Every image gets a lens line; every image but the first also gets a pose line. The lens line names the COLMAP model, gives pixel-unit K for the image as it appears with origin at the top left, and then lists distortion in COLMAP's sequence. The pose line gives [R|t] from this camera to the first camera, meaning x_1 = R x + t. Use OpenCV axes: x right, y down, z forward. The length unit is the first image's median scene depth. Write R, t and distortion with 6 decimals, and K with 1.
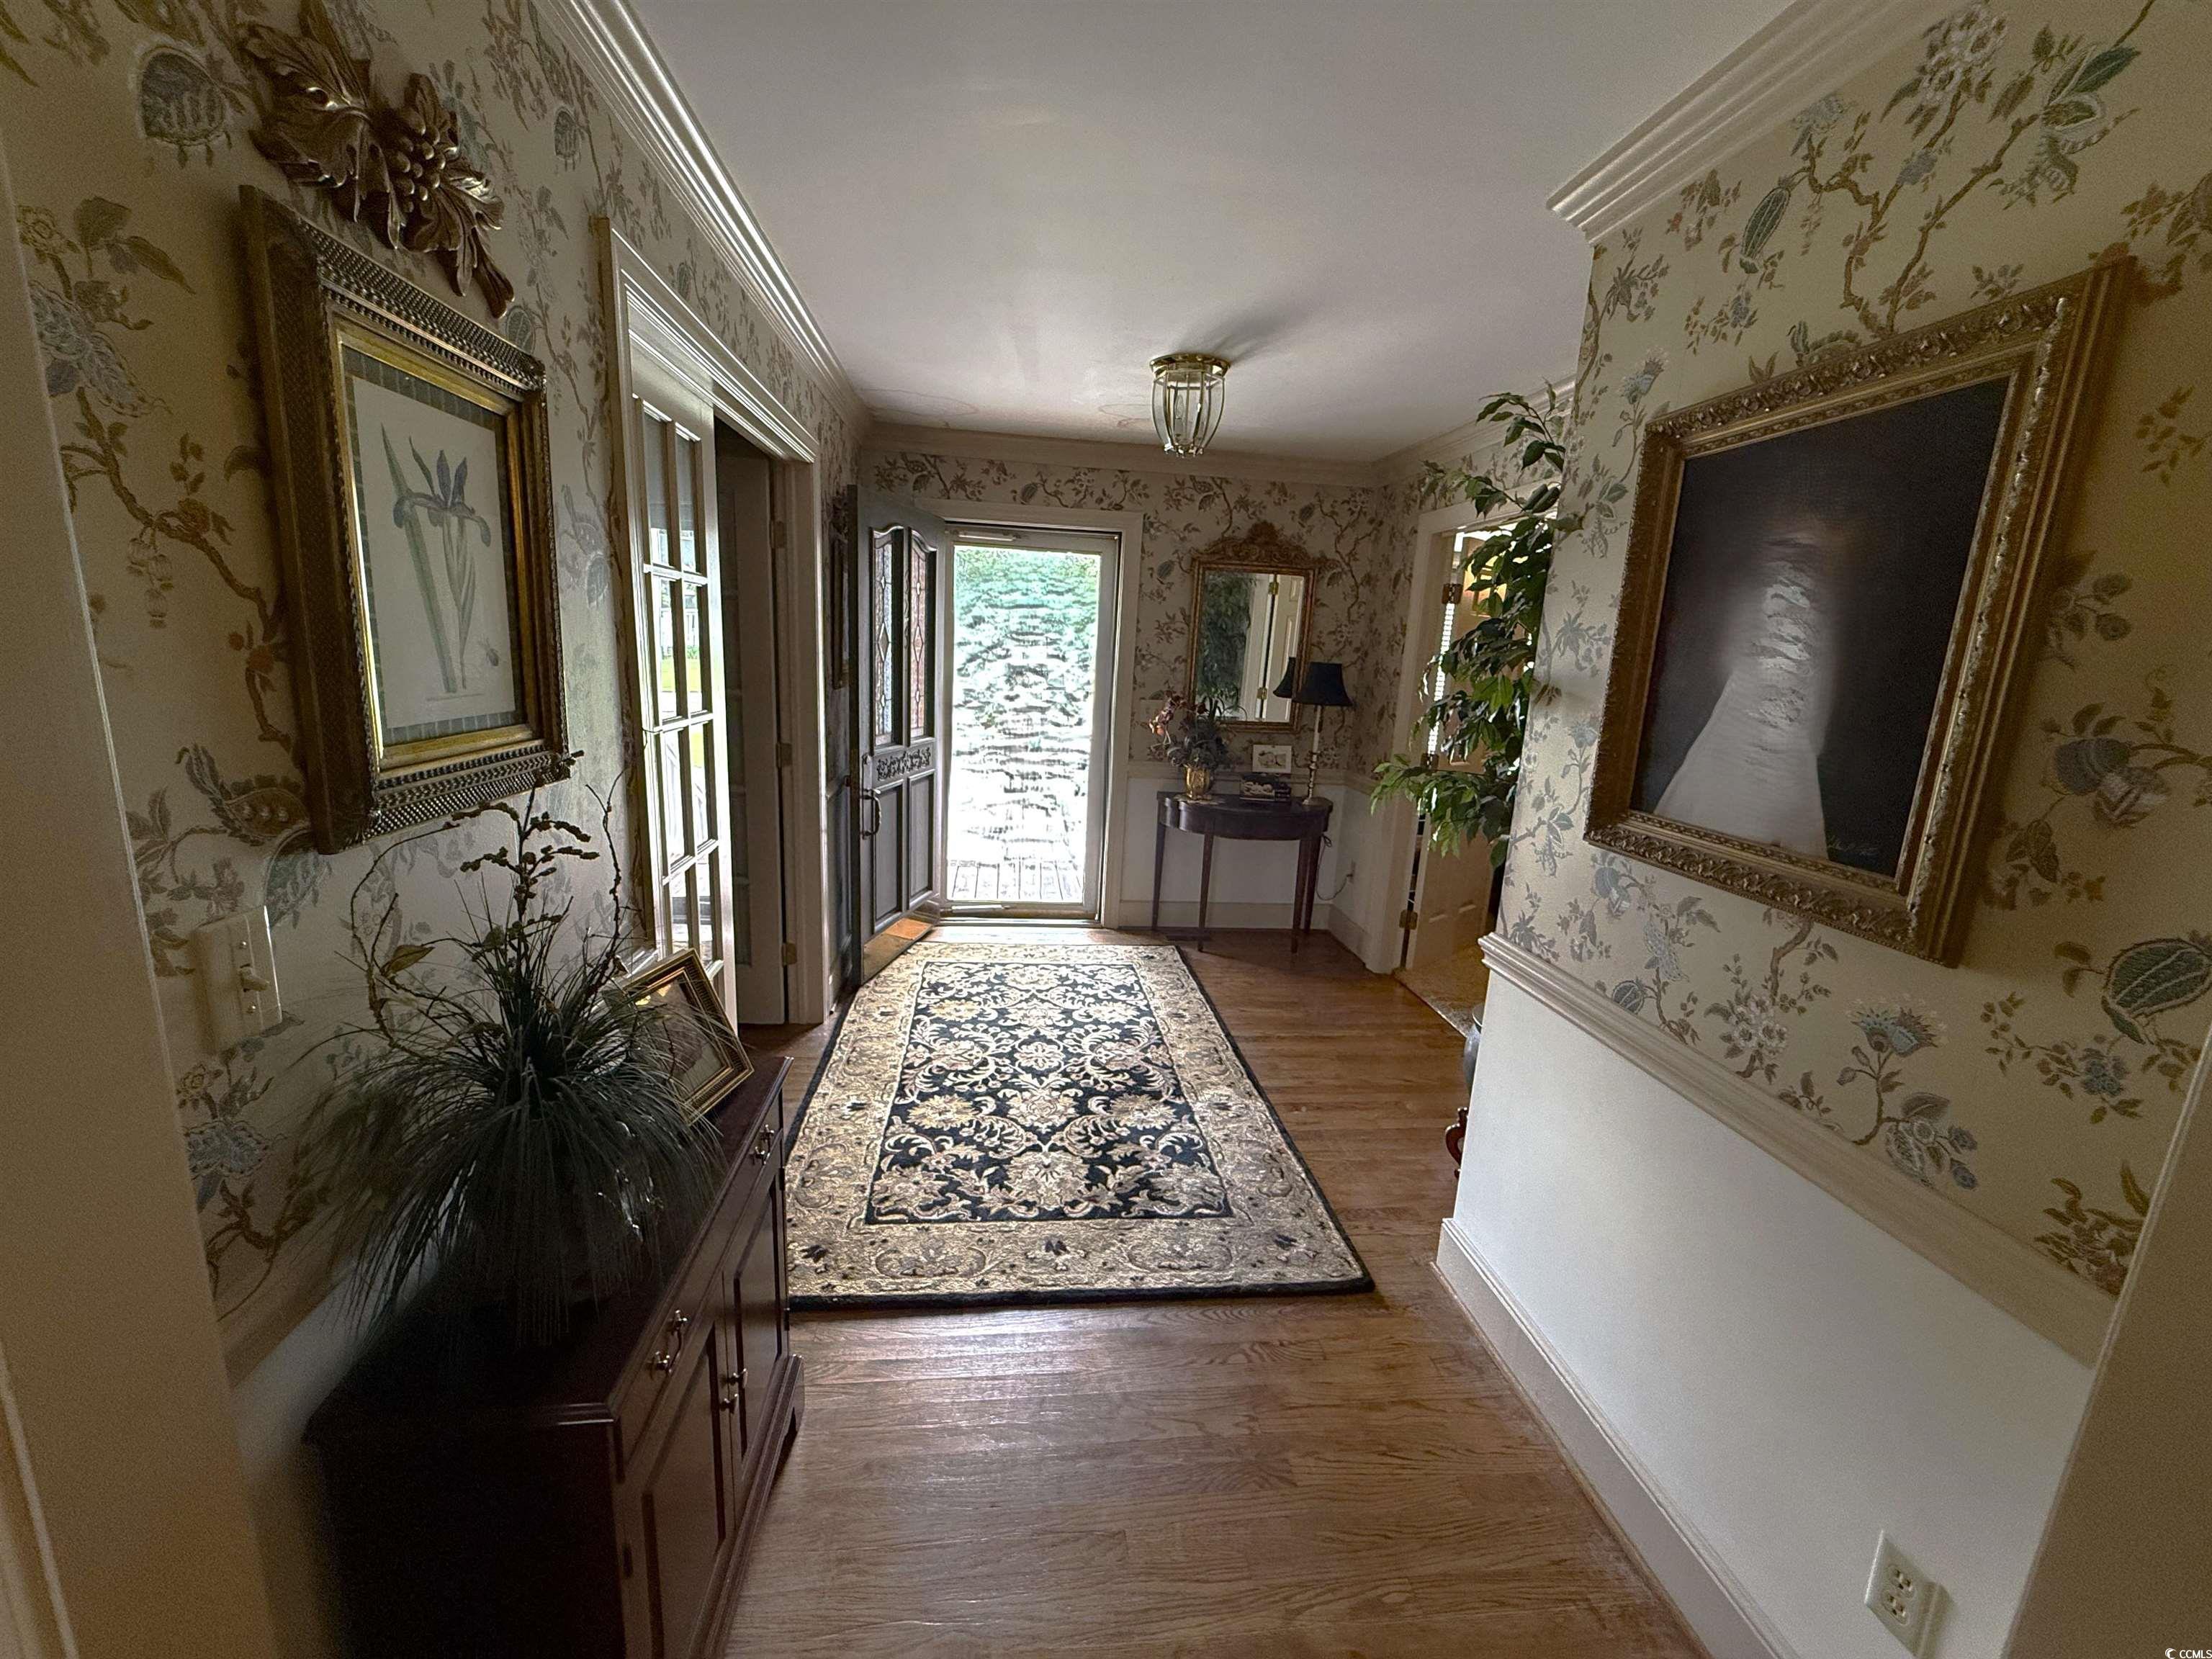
lens RADIAL K [[880.5, 0, 1106.0], [0, 880.5, 829.5], [0, 0, 1]] dist [0.002941, -0.000135]
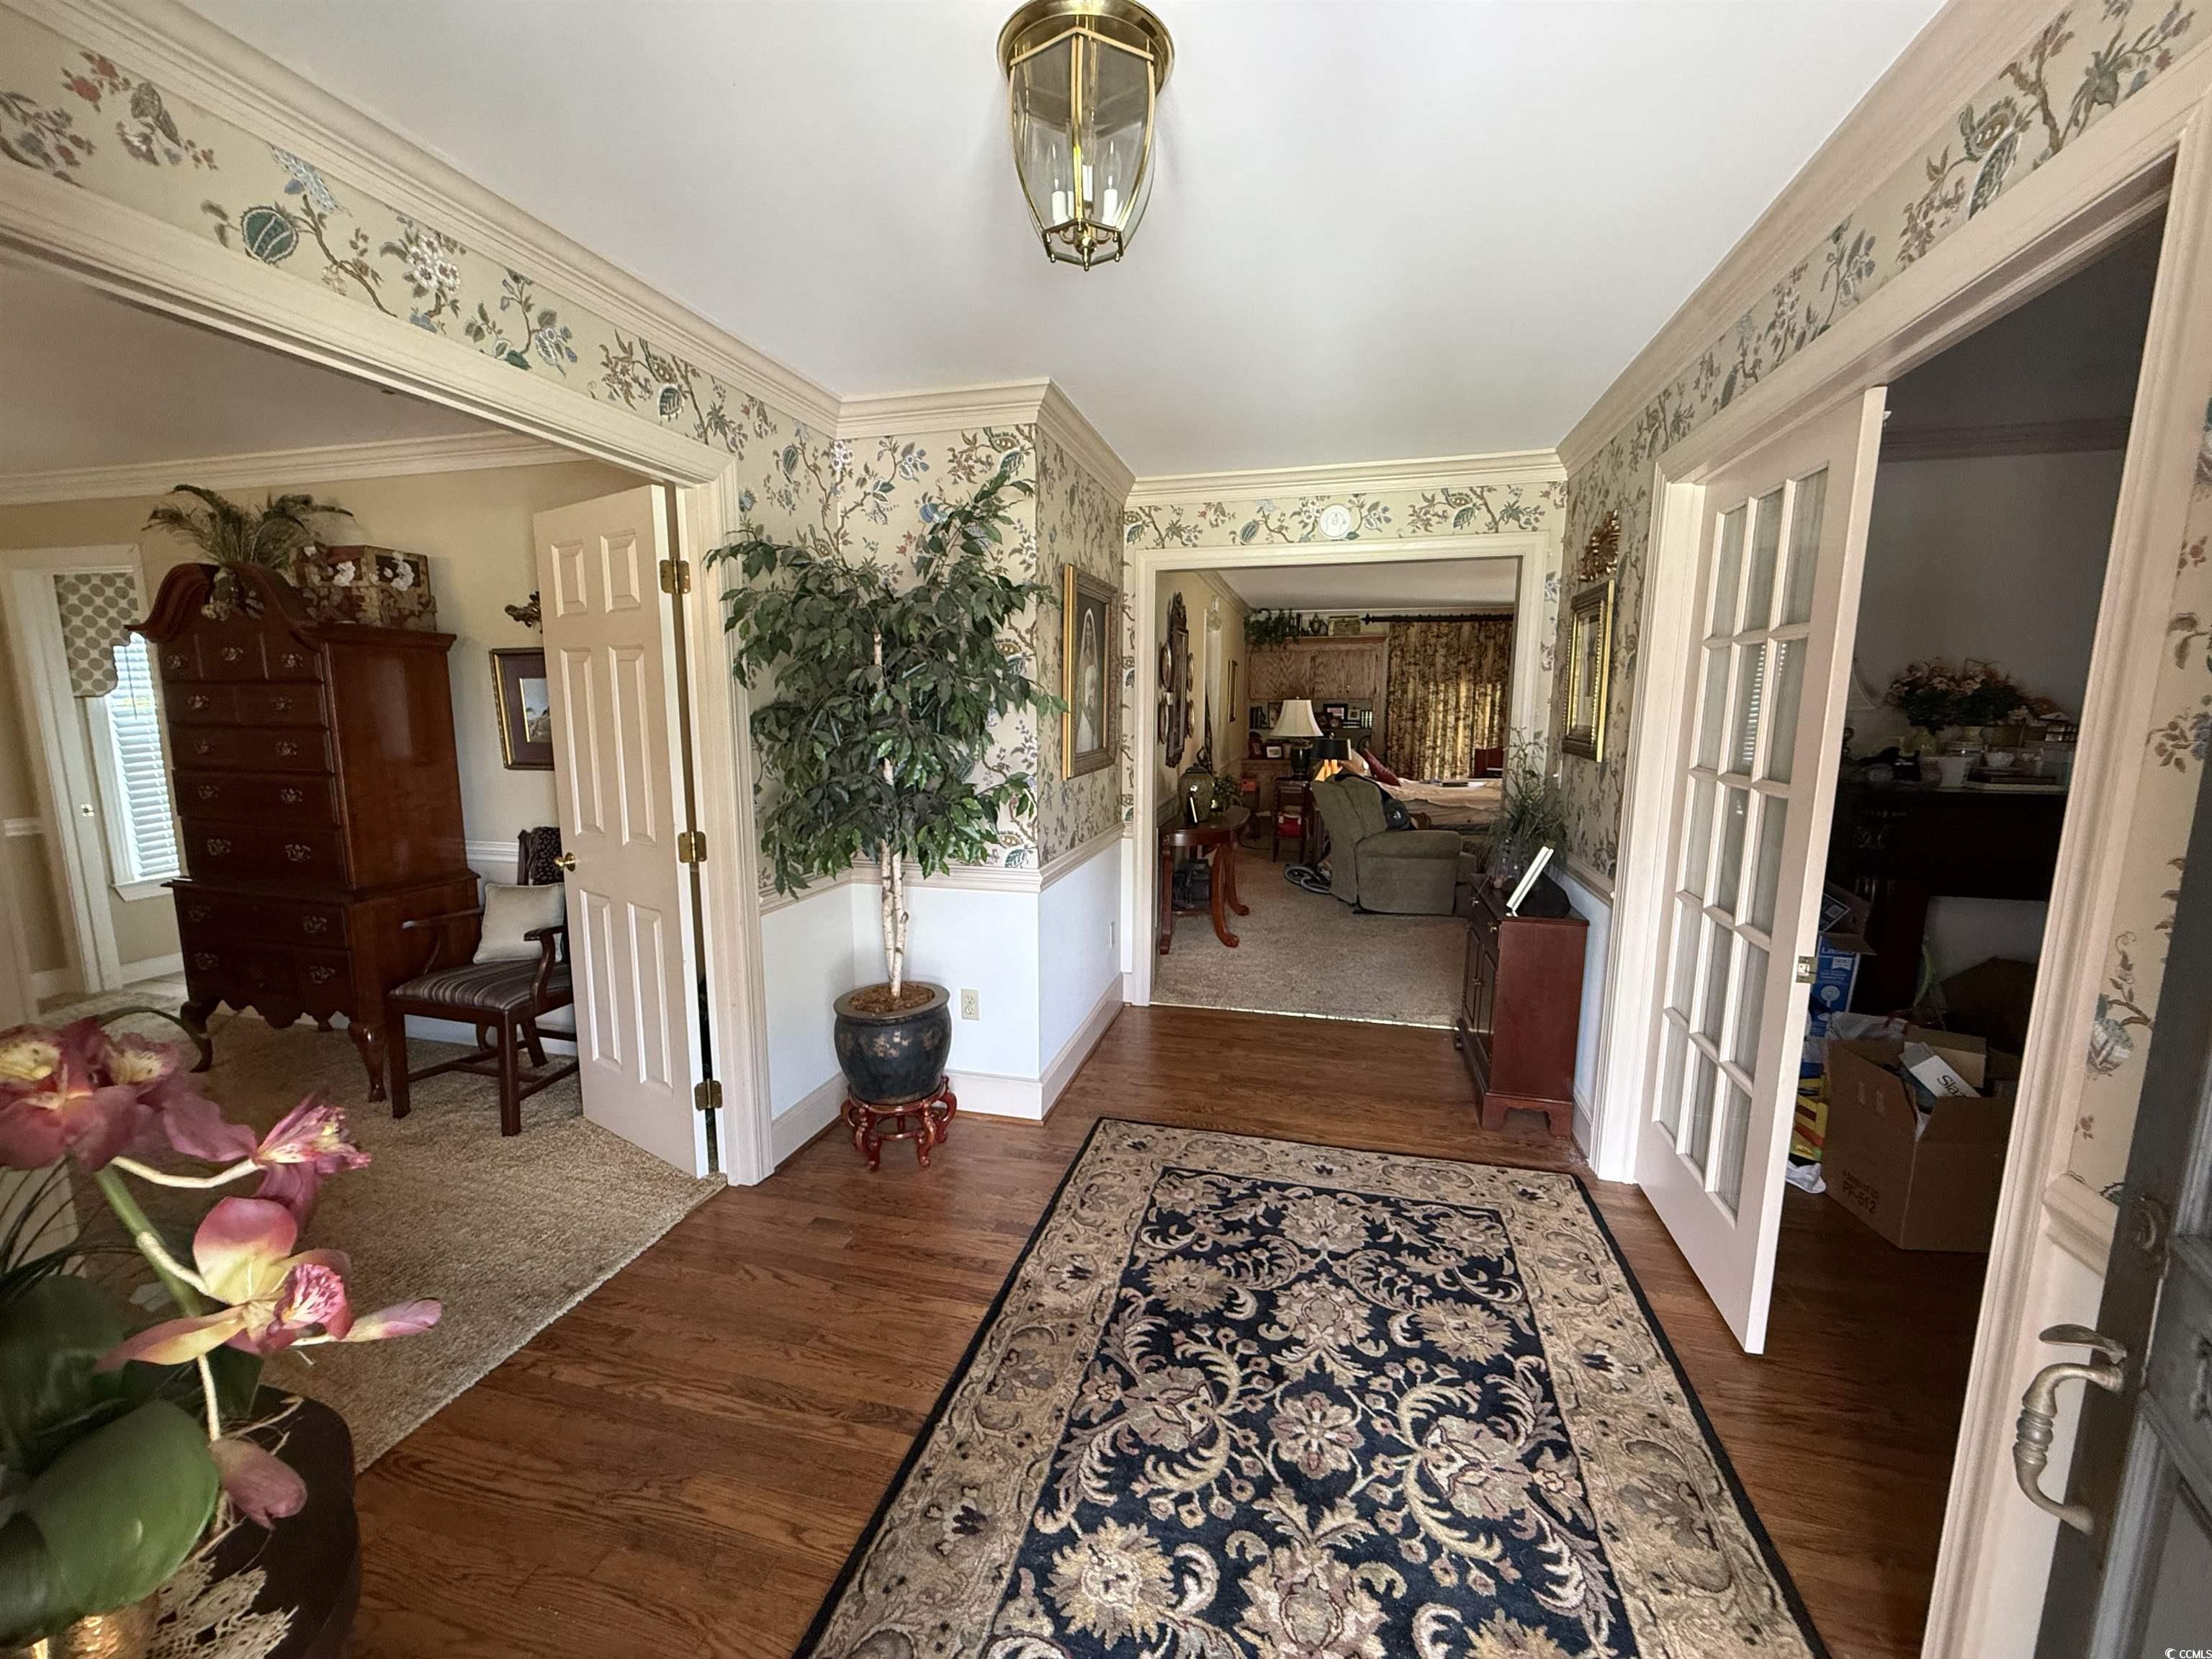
lens RADIAL K [[880.5, 0, 1106.0], [0, 880.5, 829.5], [0, 0, 1]] dist [0.002941, -0.000135]
pose [[-0.931378, -0.103652, 0.348987, -0.120405], [0.026206, 0.937037, 0.348246, -0.323410], [-0.363110, 0.333493, -0.870019, 1.586778]]
